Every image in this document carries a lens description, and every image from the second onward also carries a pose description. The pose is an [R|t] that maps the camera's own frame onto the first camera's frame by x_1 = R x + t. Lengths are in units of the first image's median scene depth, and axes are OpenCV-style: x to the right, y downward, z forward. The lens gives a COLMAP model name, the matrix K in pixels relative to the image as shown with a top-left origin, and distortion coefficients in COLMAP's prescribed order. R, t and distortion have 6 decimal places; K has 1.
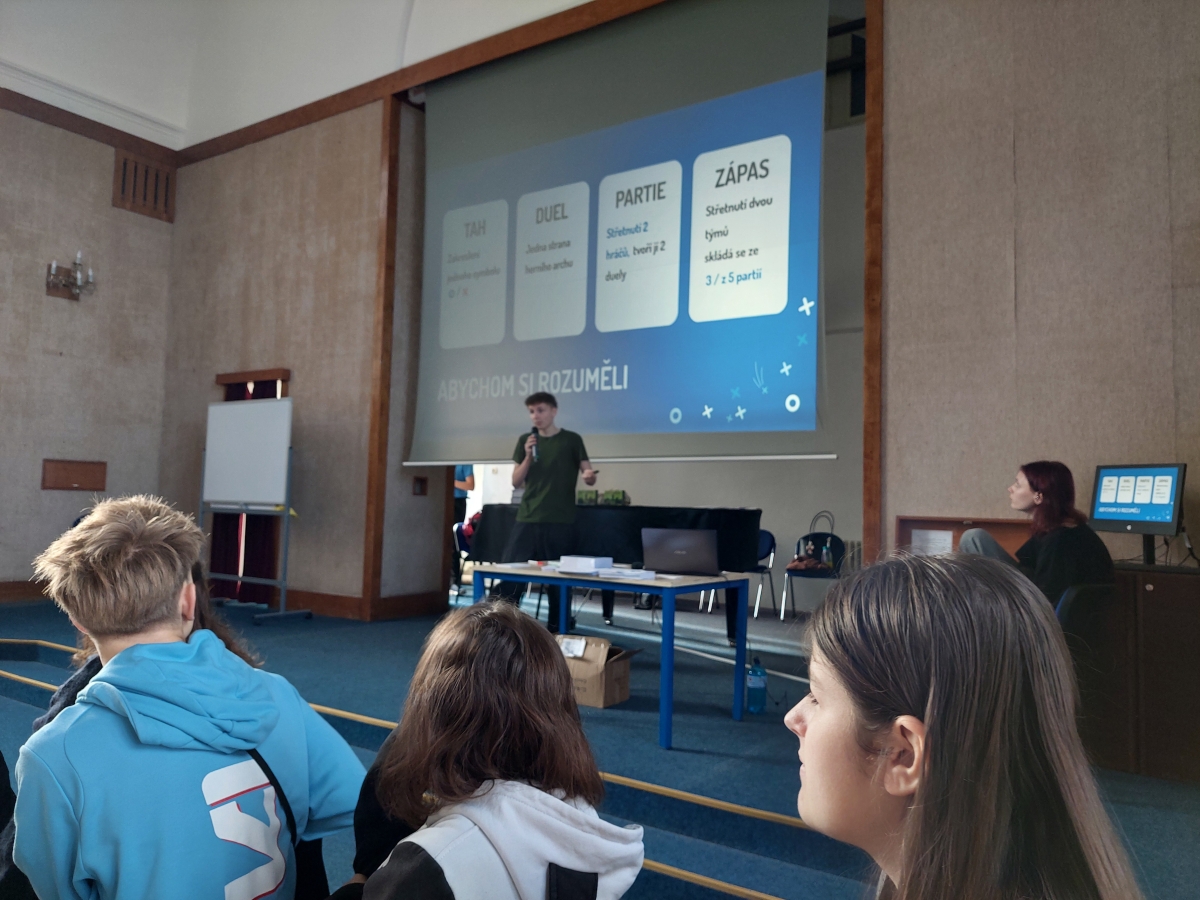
lens RADIAL K [[875.1, 0, 605.0], [0, 875.1, 441.2], [0, 0, 1]] dist [0.053397, -0.063761]
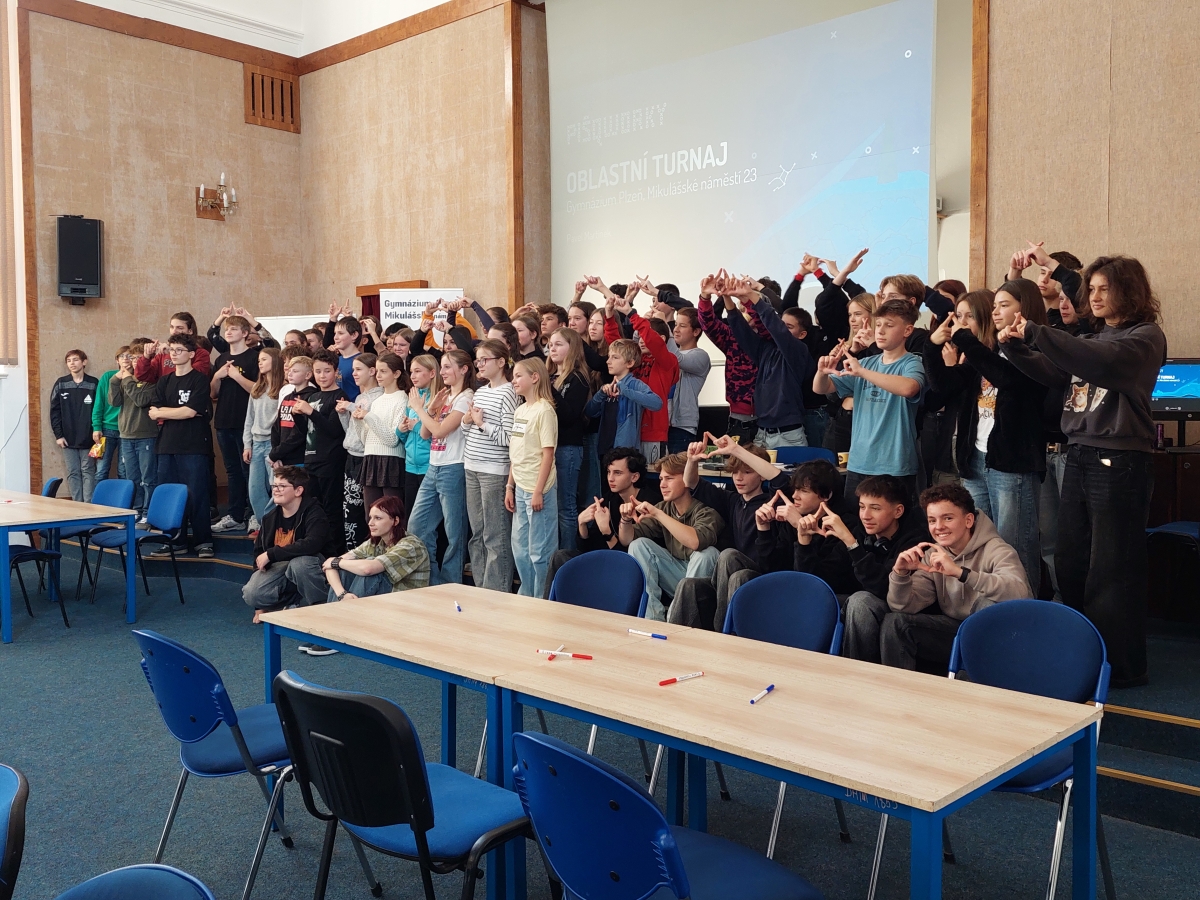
lens RADIAL K [[1087.4, 0, 599.4], [0, 1087.4, 430.2], [0, 0, 1]] dist [0.098995, -0.126135]
pose [[0.988458, -0.026462, -0.149168, 0.029226], [0.041940, 0.993941, 0.101594, -0.029812], [0.145576, -0.106678, 0.983579, -0.258056]]
